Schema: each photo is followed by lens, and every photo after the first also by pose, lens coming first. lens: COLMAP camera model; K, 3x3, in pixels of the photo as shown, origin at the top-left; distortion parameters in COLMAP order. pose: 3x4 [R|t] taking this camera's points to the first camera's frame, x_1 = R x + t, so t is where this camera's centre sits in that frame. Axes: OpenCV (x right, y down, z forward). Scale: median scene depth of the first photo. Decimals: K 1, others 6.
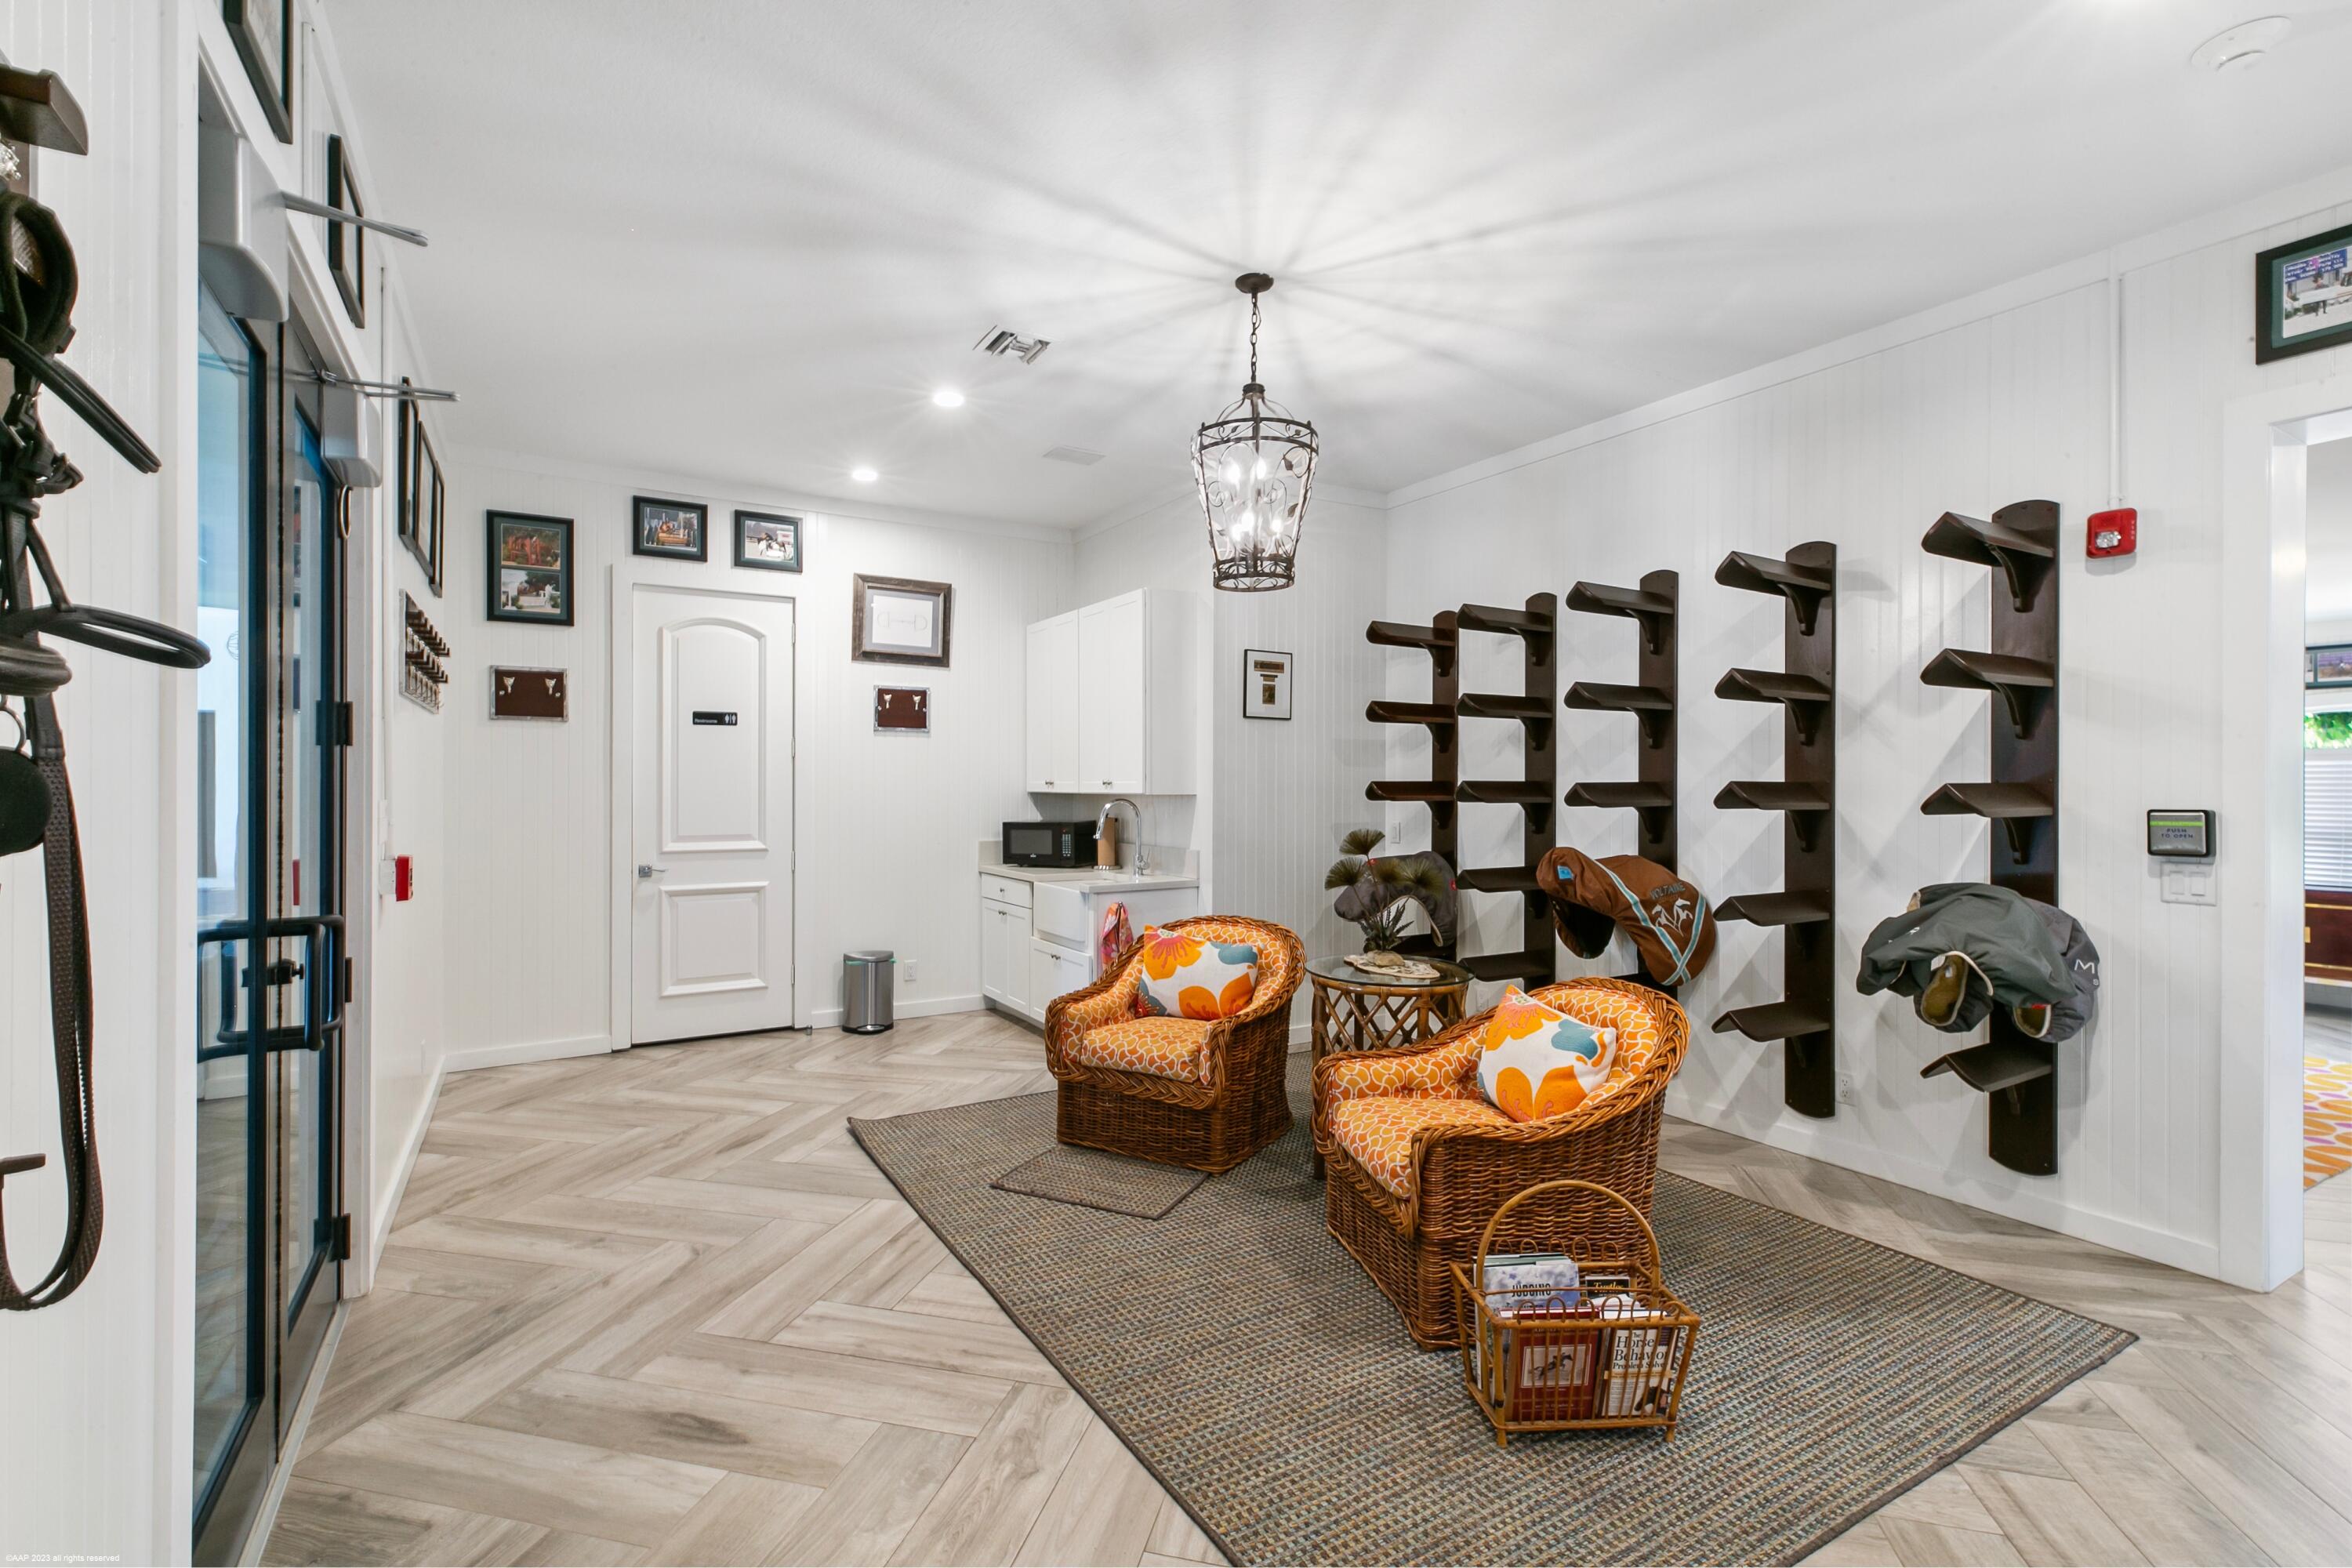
lens RADIAL K [[1059.1, 0, 1184.9], [0, 1059.1, 786.9], [0, 0, 1]] dist [-0.002609, -0.000425]
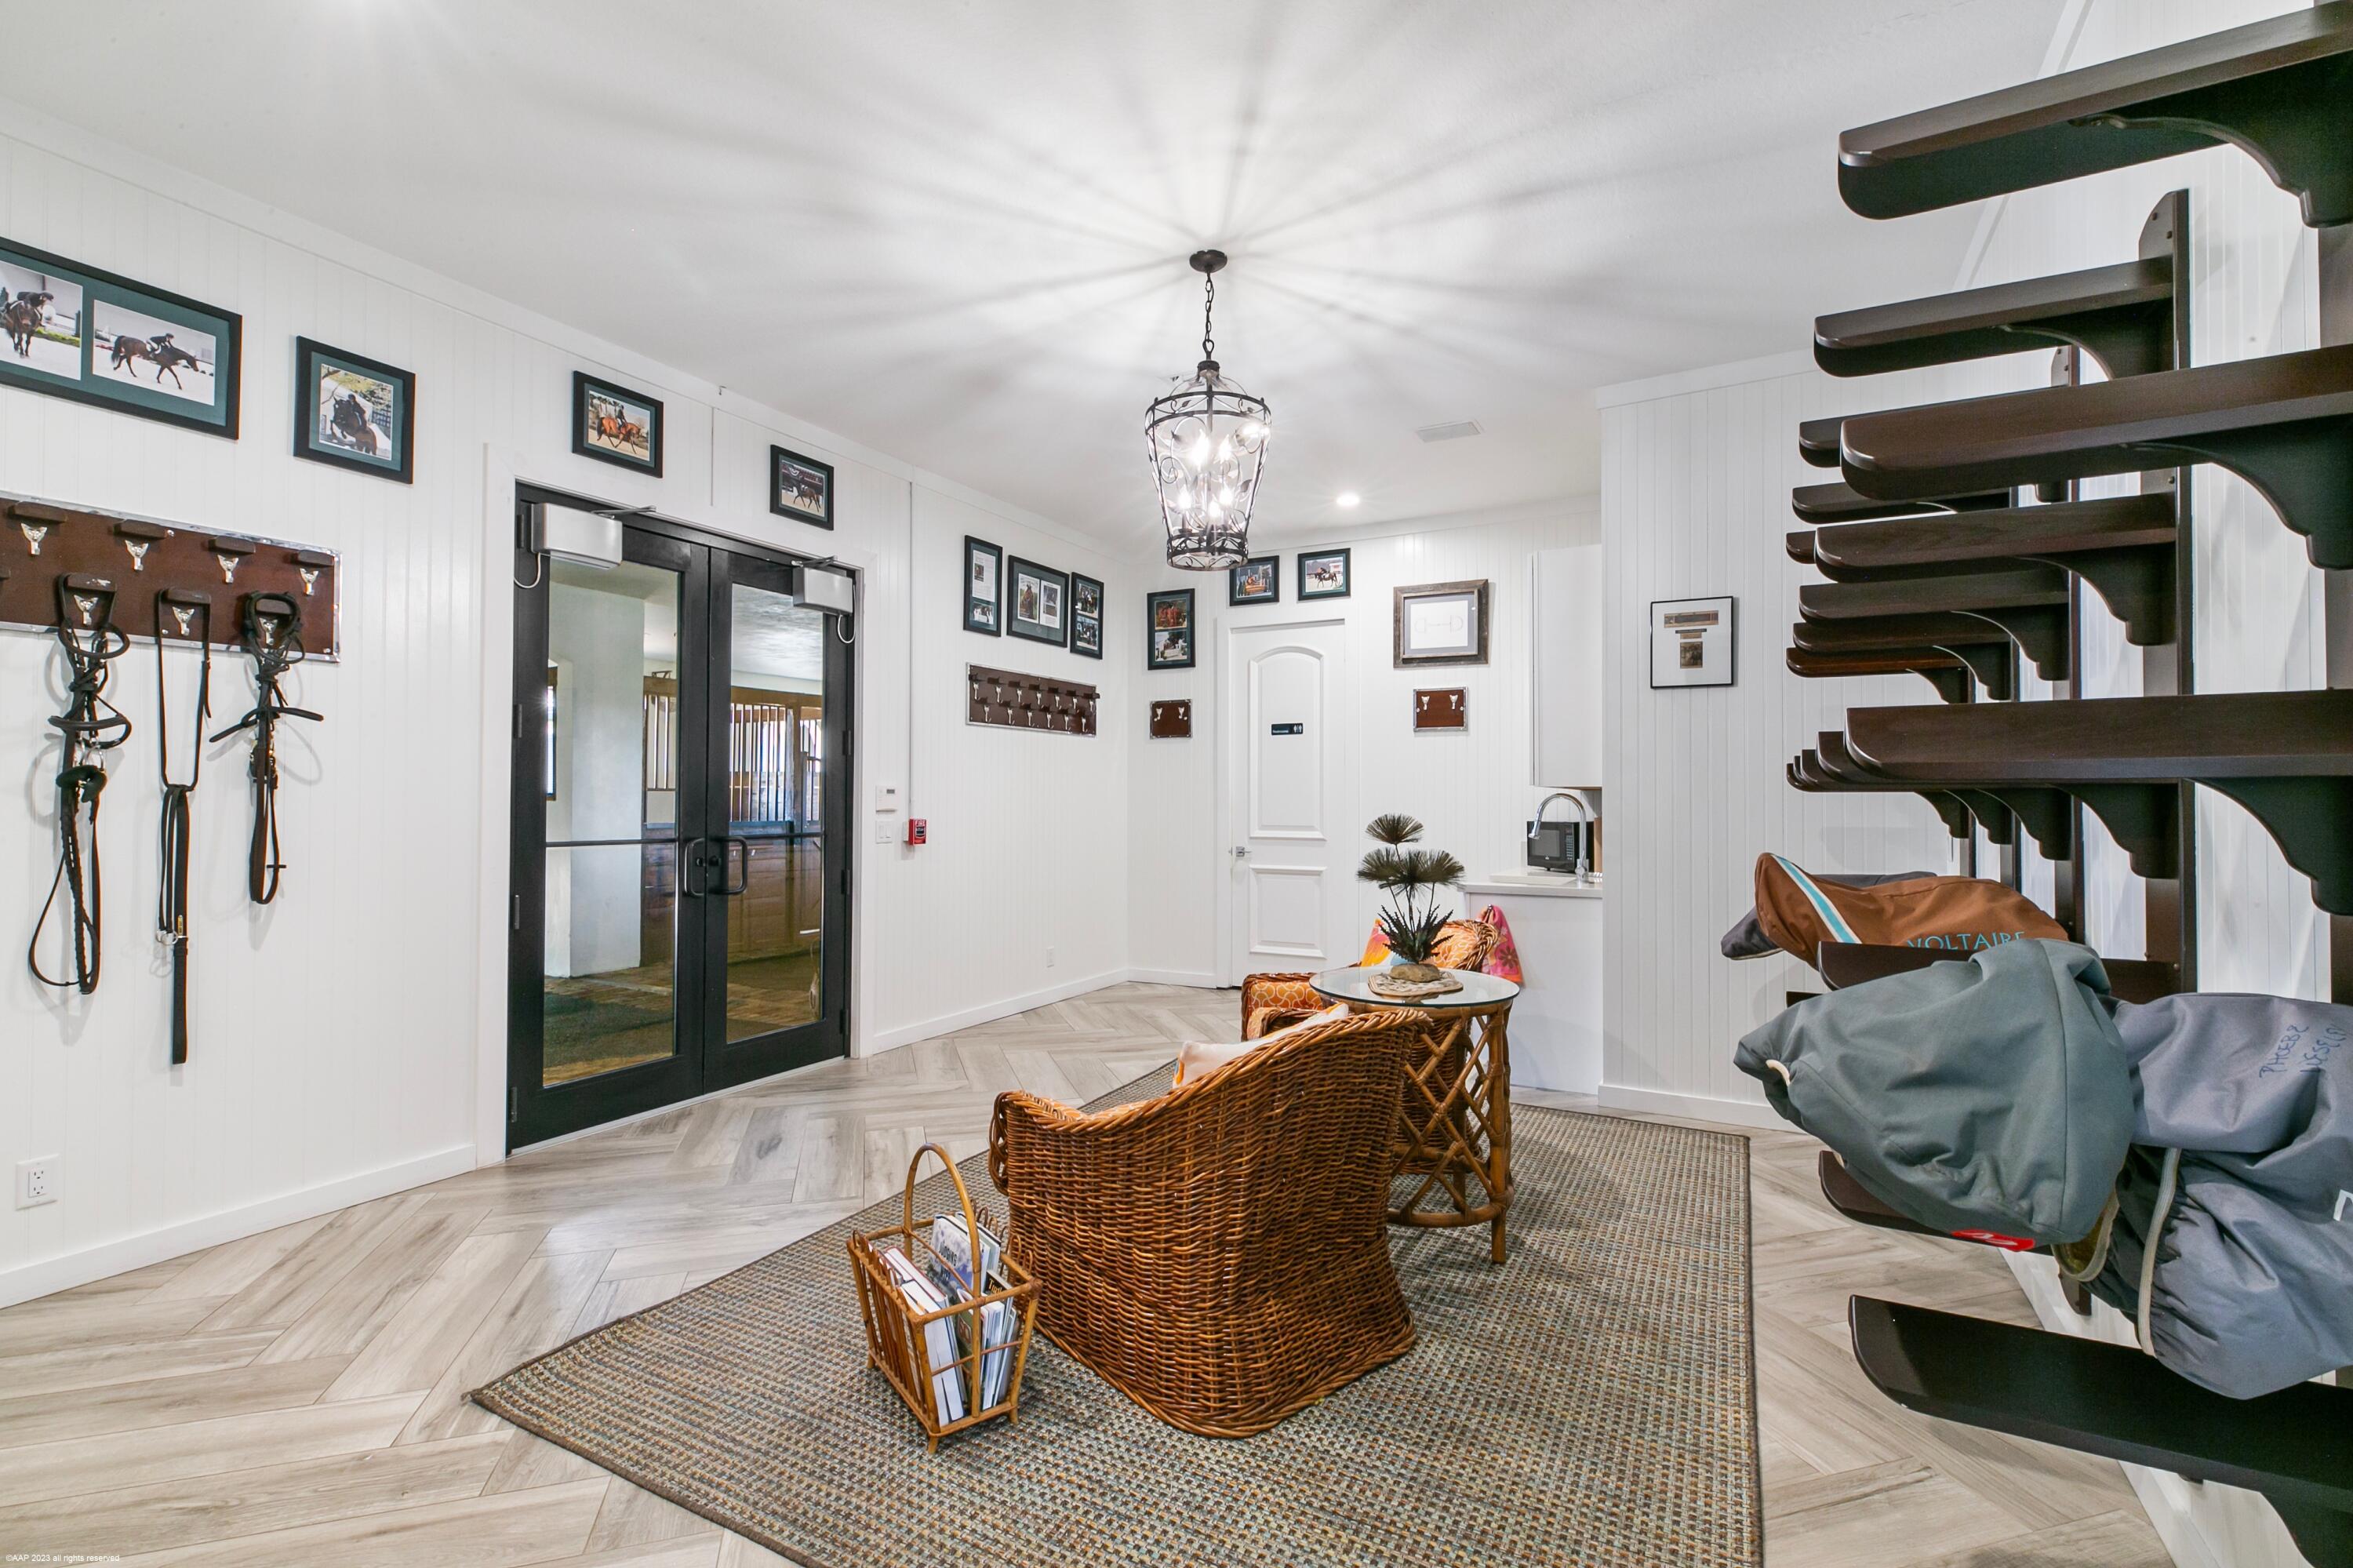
lens RADIAL K [[1059.6, 0, 1178.0], [0, 1059.6, 782.9], [0, 0, 1]] dist [-0.002609, -0.000425]
pose [[0.499306, -0.014870, -0.866298, 0.563974], [-0.005702, 0.999775, -0.020448, 0.023468], [0.866407, 0.015149, 0.499109, 0.298857]]
